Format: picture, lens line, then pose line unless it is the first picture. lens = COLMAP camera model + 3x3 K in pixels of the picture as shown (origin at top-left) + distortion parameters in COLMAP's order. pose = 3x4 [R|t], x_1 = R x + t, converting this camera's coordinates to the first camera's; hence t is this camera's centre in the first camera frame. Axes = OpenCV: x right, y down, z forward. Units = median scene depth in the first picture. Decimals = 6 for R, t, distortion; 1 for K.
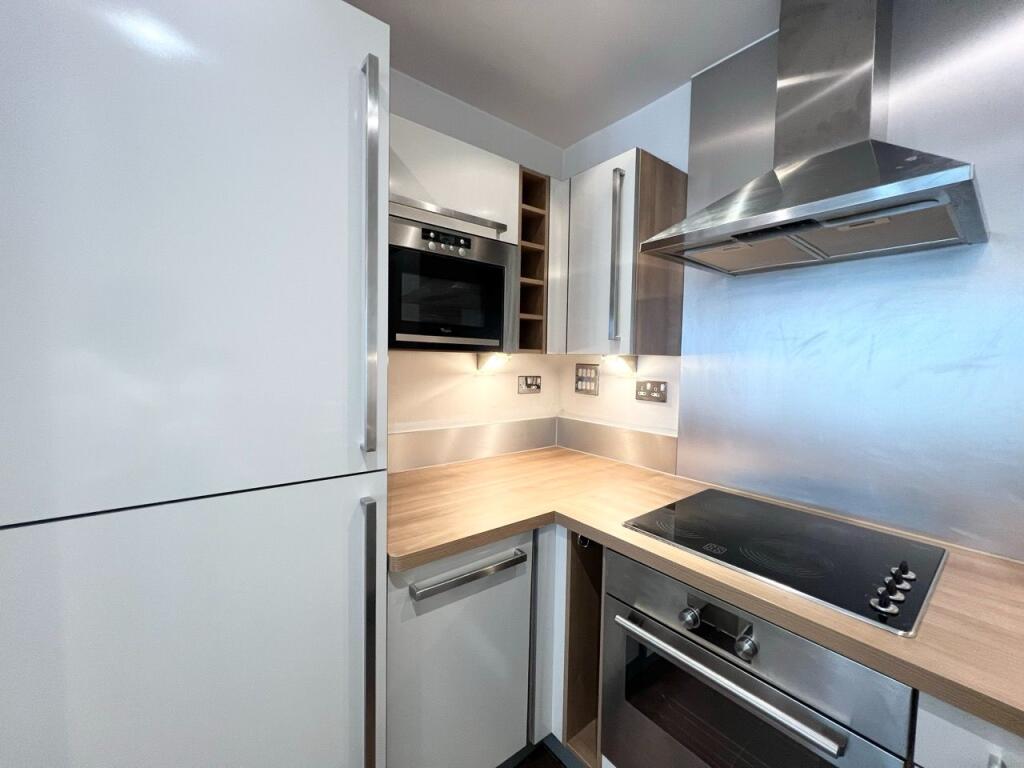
lens RADIAL K [[407.7, 0, 512.0], [0, 407.7, 384.0], [0, 0, 1]] dist [-0.001797, 0.000297]
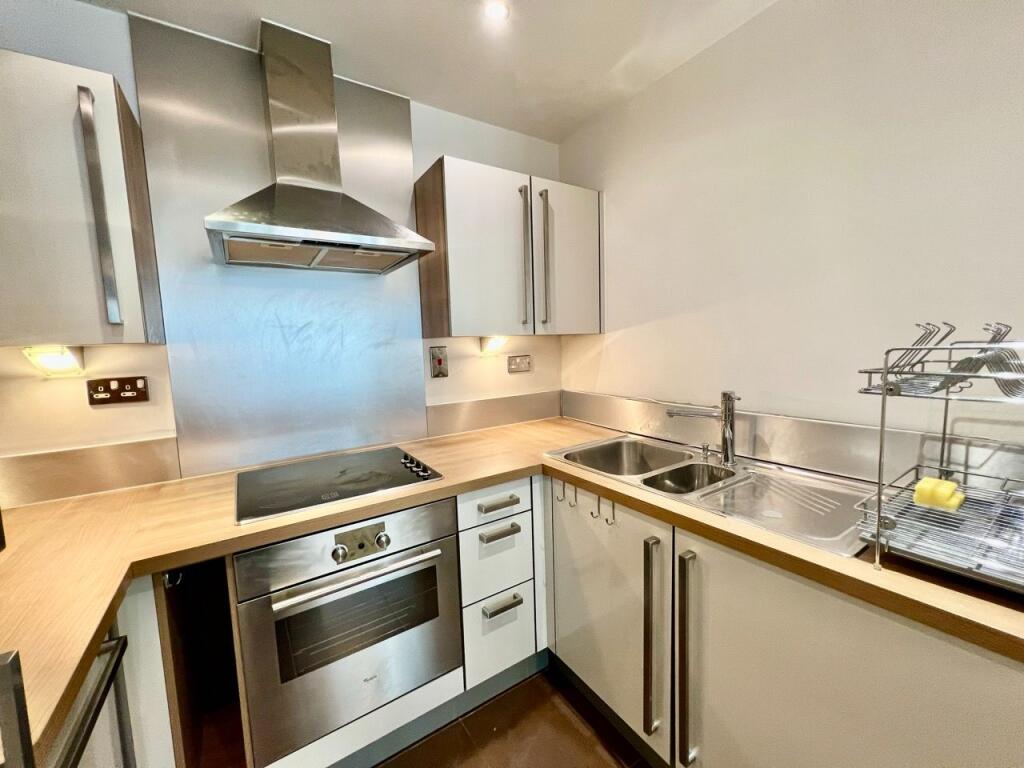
lens RADIAL K [[407.7, 0, 512.0], [0, 407.7, 384.0], [0, 0, 1]] dist [-0.001797, 0.000297]
pose [[0.092079, -0.122352, 0.988206, -0.449781], [0.095545, 0.988929, 0.113539, -0.014629], [-0.991157, 0.083964, 0.102749, 0.209942]]
